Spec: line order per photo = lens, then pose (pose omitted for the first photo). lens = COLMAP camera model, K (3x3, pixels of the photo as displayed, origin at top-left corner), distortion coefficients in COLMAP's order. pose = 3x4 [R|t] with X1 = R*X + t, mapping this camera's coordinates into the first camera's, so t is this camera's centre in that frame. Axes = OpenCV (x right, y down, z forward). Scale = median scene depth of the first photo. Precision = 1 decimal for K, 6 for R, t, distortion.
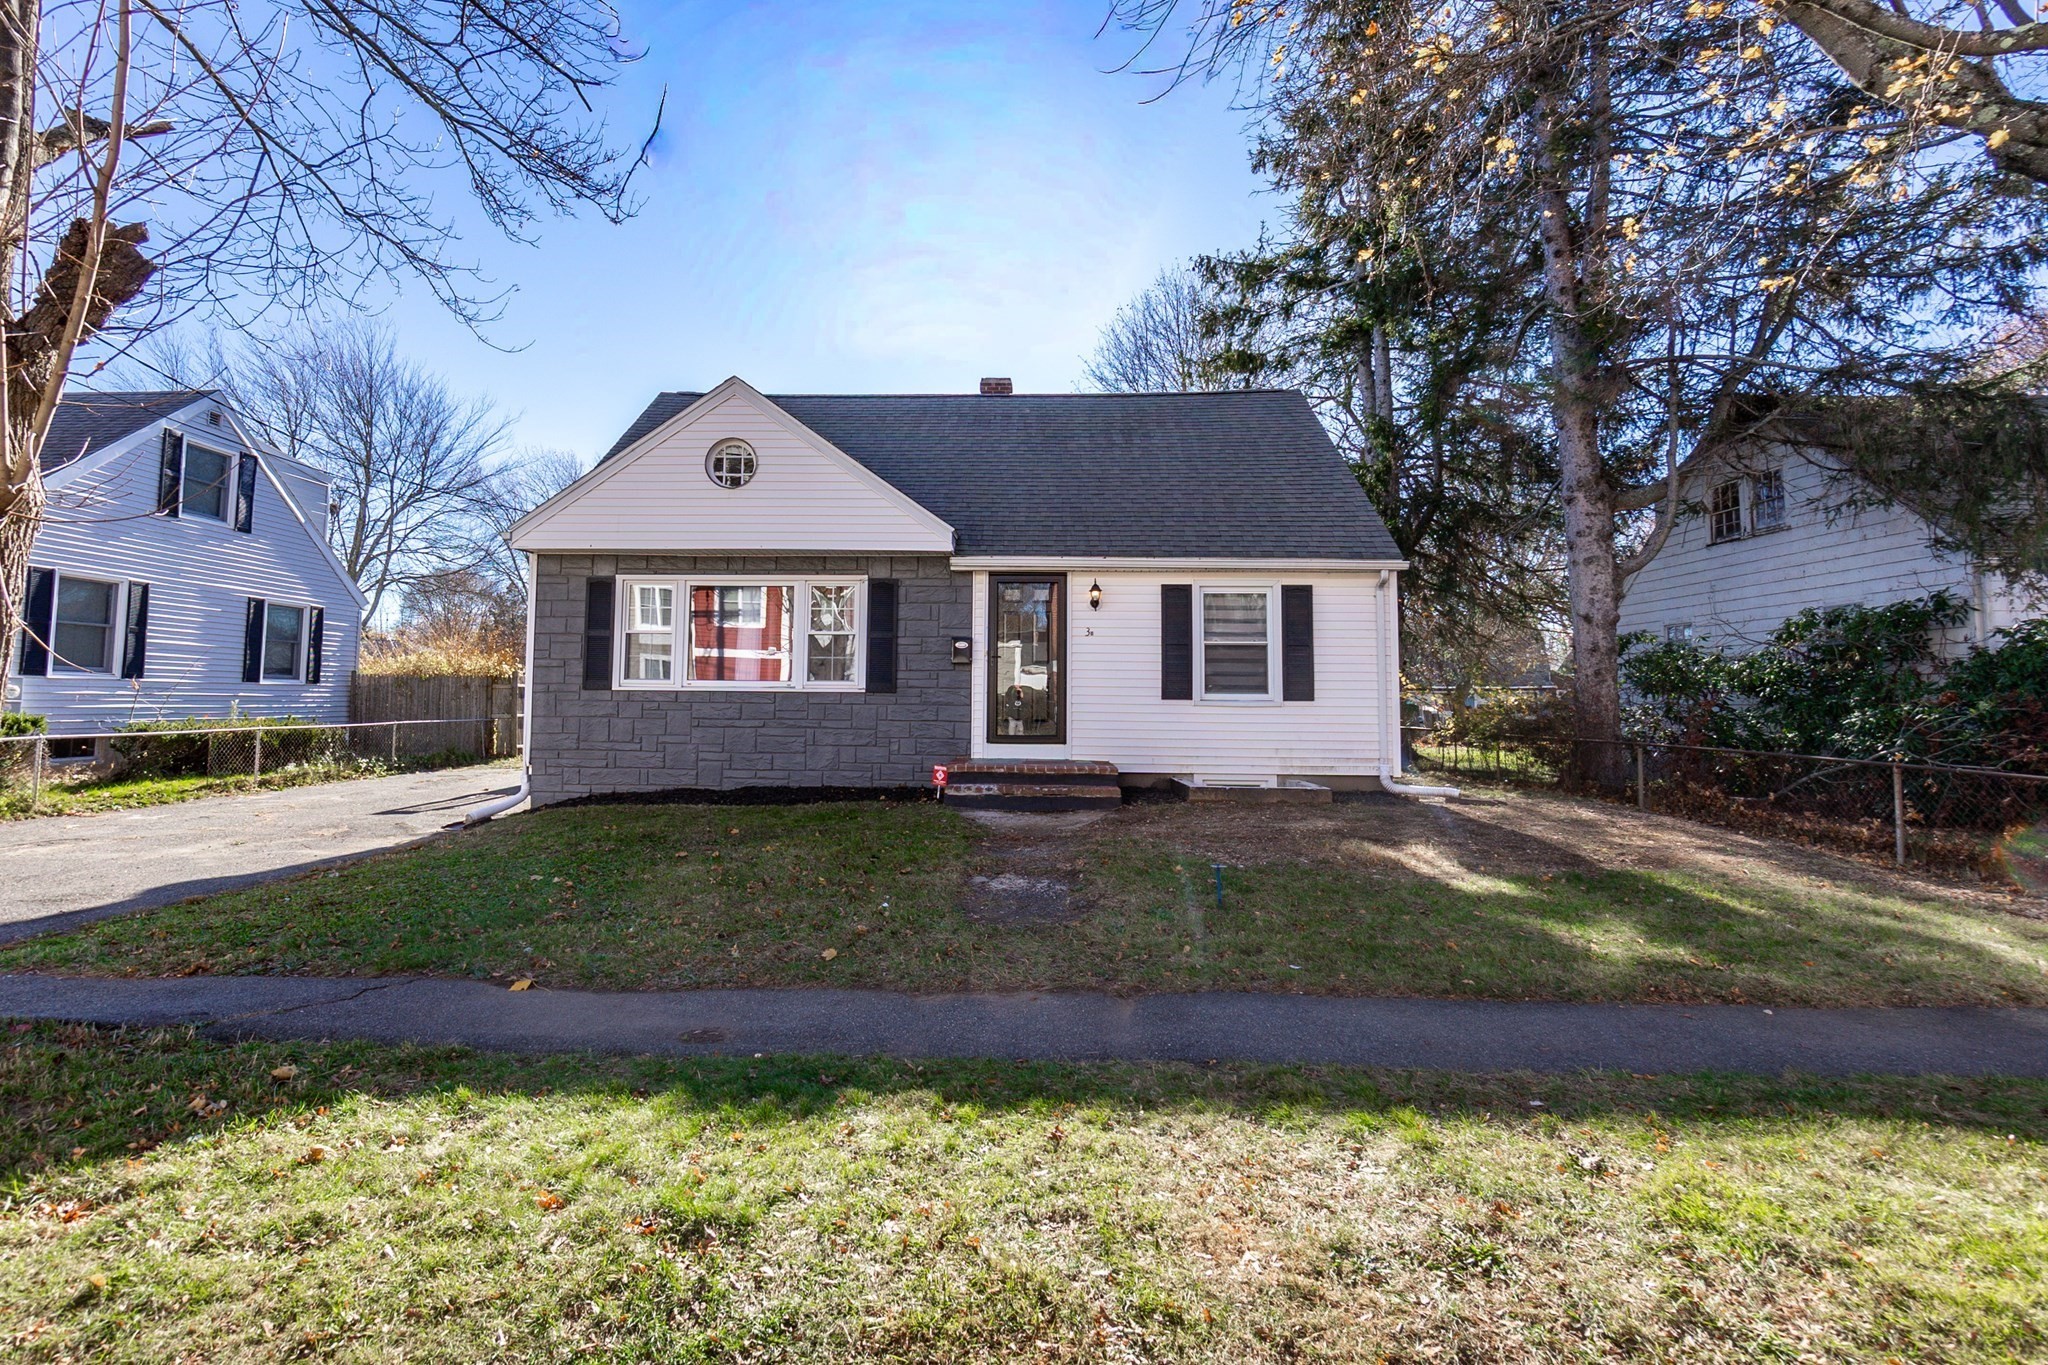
lens RADIAL K [[930.2, 0, 1024.4], [0, 930.2, 627.7], [0, 0, 1]] dist [-0.000820, 0.000045]
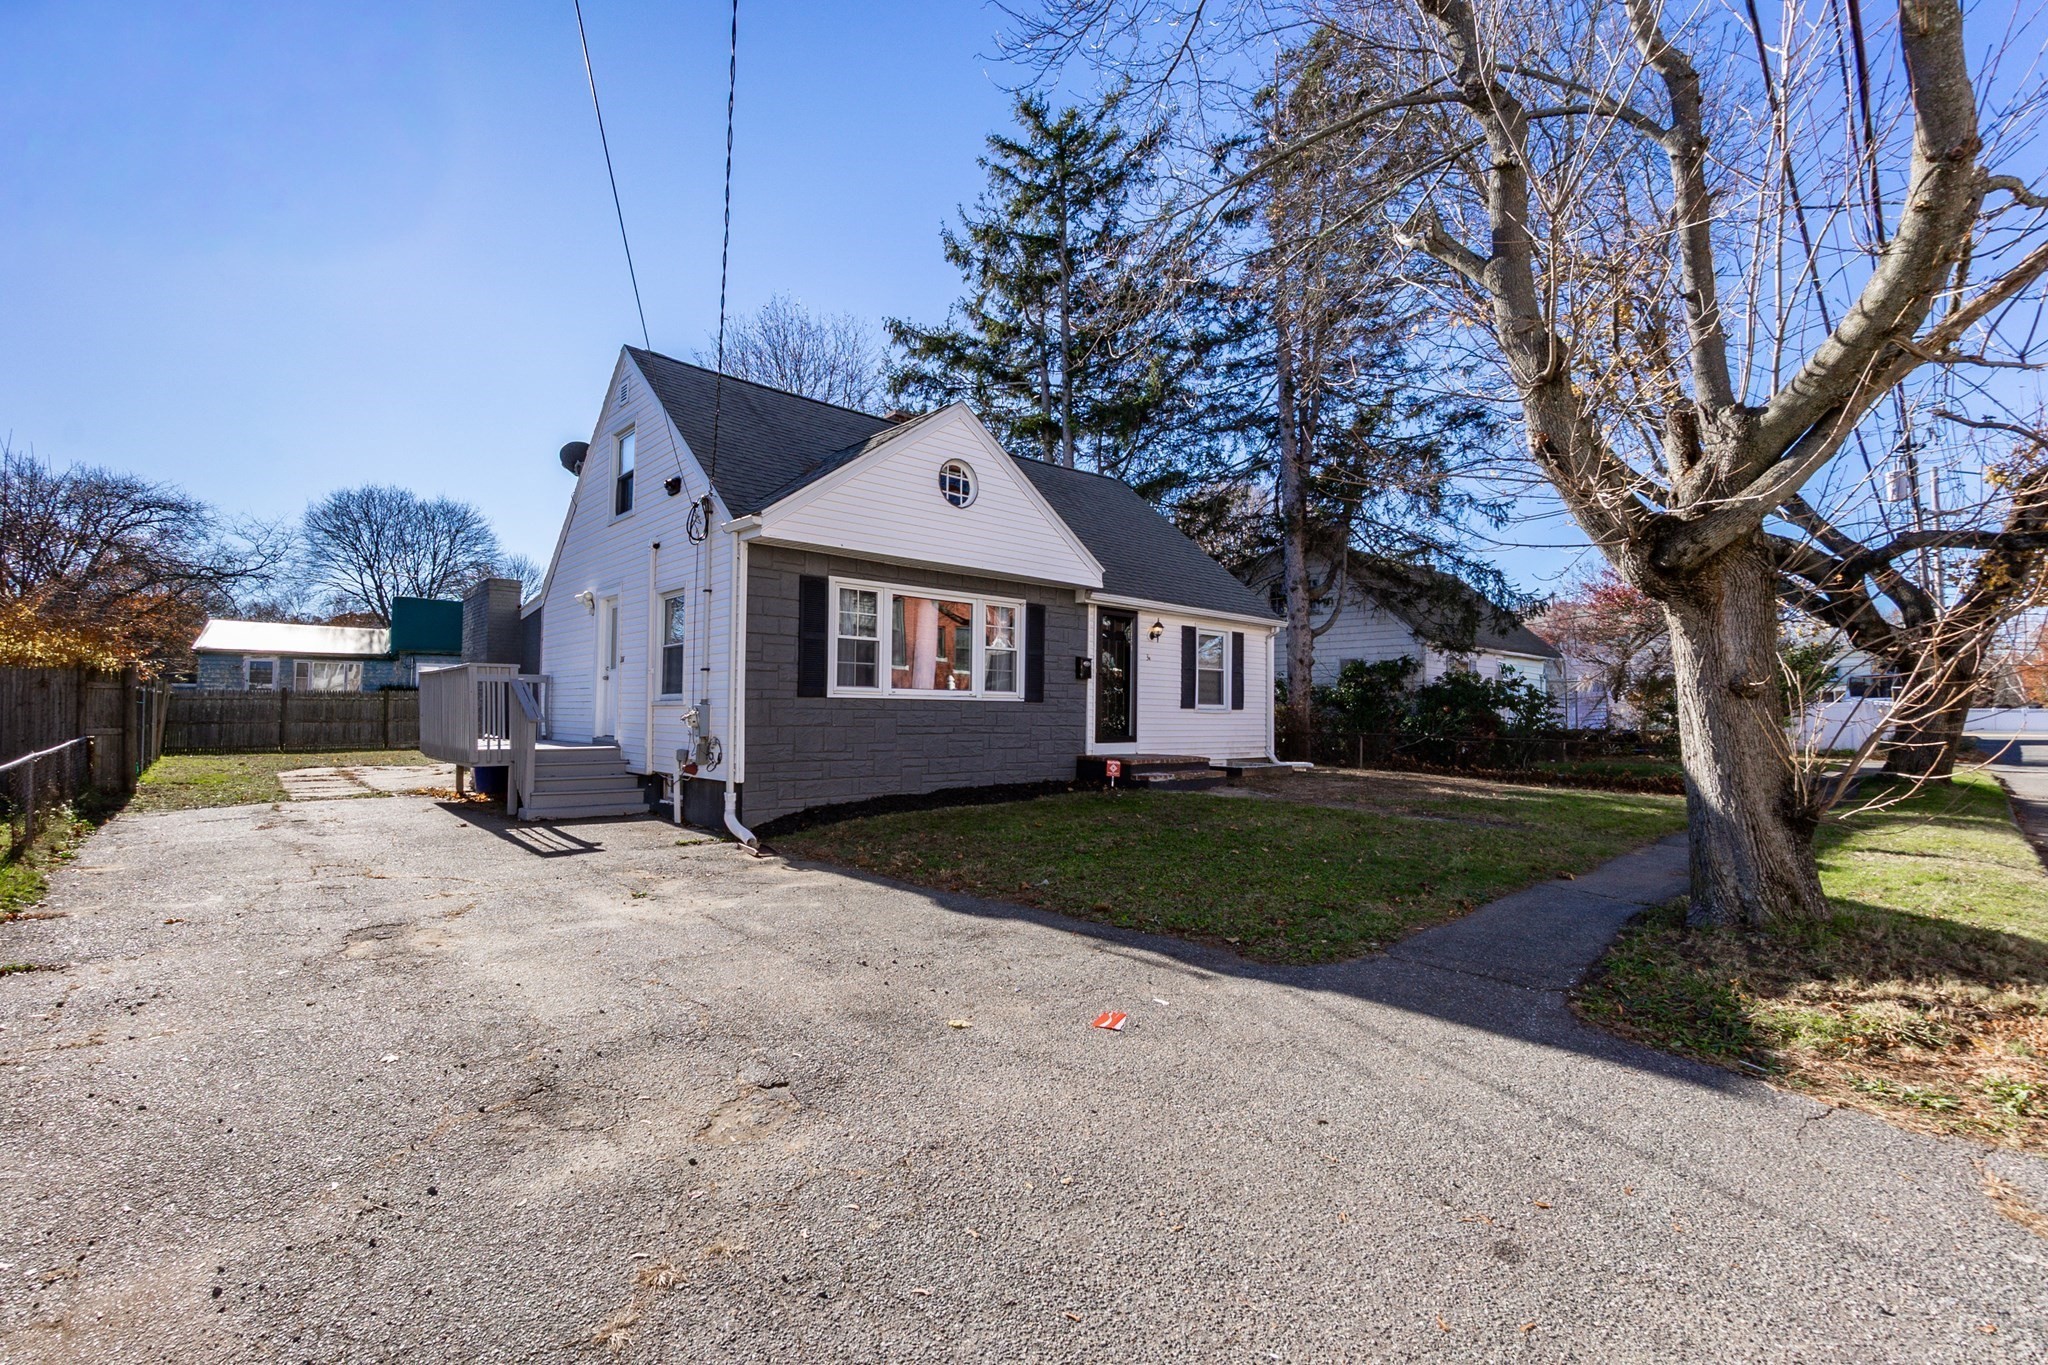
lens RADIAL K [[873.8, 0, 1024.0], [0, 873.8, 682.5], [0, 0, 1]] dist [-0.018242, 0.000104]
pose [[0.734309, 0.024732, 0.678365, -0.898077], [-0.055024, 0.998216, 0.023168, 0.020270], [-0.676582, -0.054339, 0.734360, 0.208267]]
